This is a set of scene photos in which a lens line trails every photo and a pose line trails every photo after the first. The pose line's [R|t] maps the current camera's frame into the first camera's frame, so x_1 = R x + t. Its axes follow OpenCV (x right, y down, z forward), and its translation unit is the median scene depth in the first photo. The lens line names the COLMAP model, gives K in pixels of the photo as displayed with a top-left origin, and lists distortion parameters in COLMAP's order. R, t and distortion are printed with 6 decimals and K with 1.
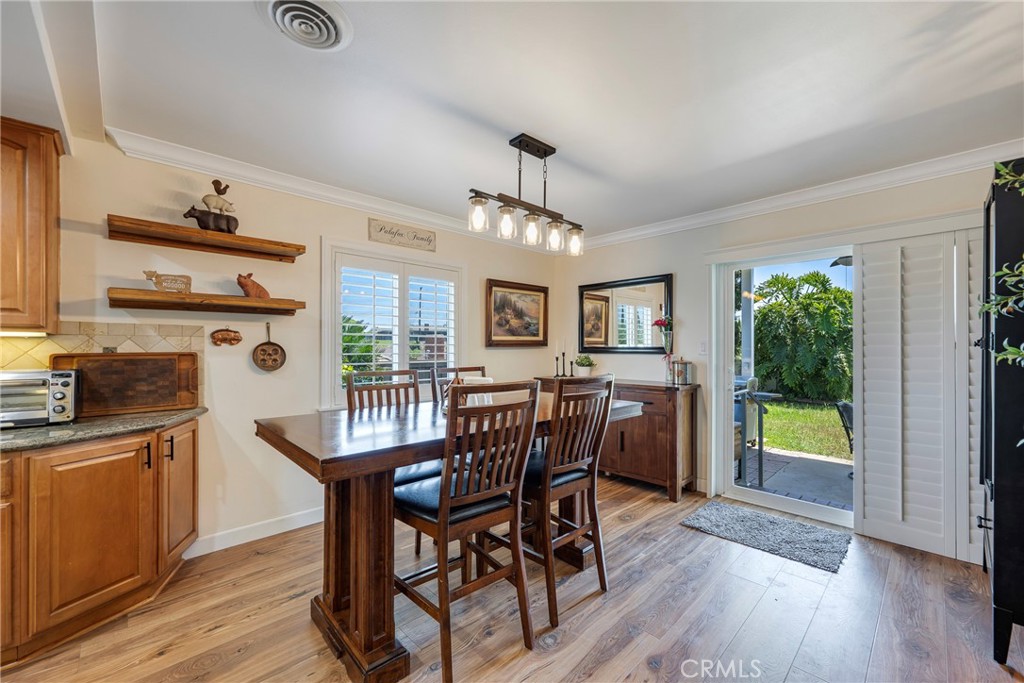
lens RADIAL K [[407.6, 0, 510.9], [0, 407.6, 347.7], [0, 0, 1]] dist [-0.000916, -0.000065]
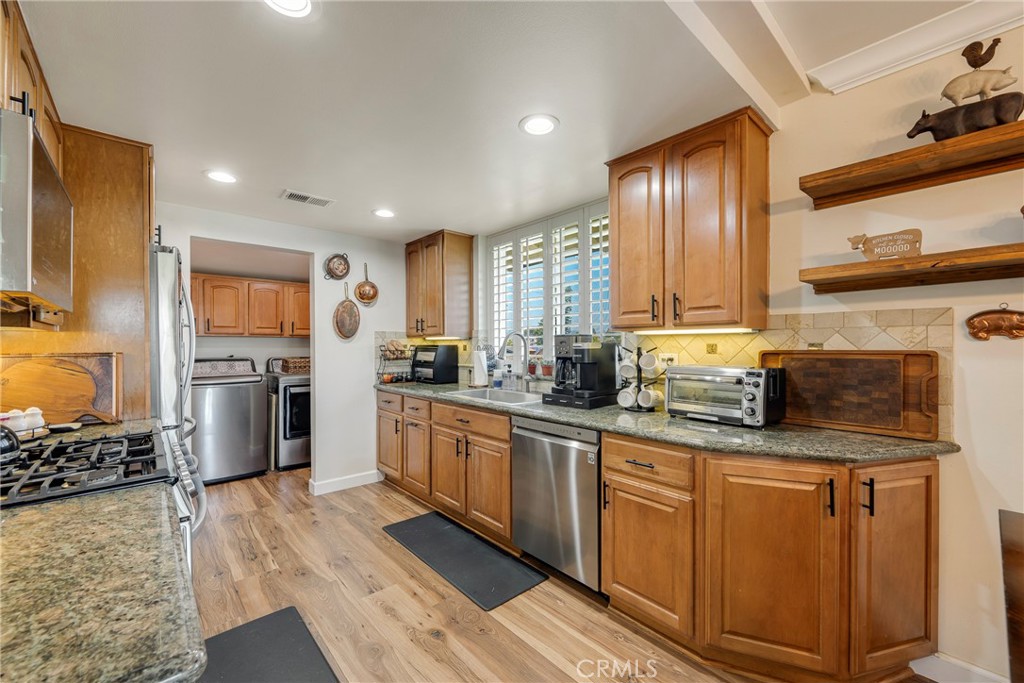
lens RADIAL K [[407.6, 0, 510.9], [0, 407.6, 347.7], [0, 0, 1]] dist [-0.000916, -0.000065]
pose [[-0.034737, 0.008699, -0.999359, -0.139205], [0.004010, 0.999955, 0.008565, -0.001547], [0.999388, -0.003710, -0.034771, 0.387365]]
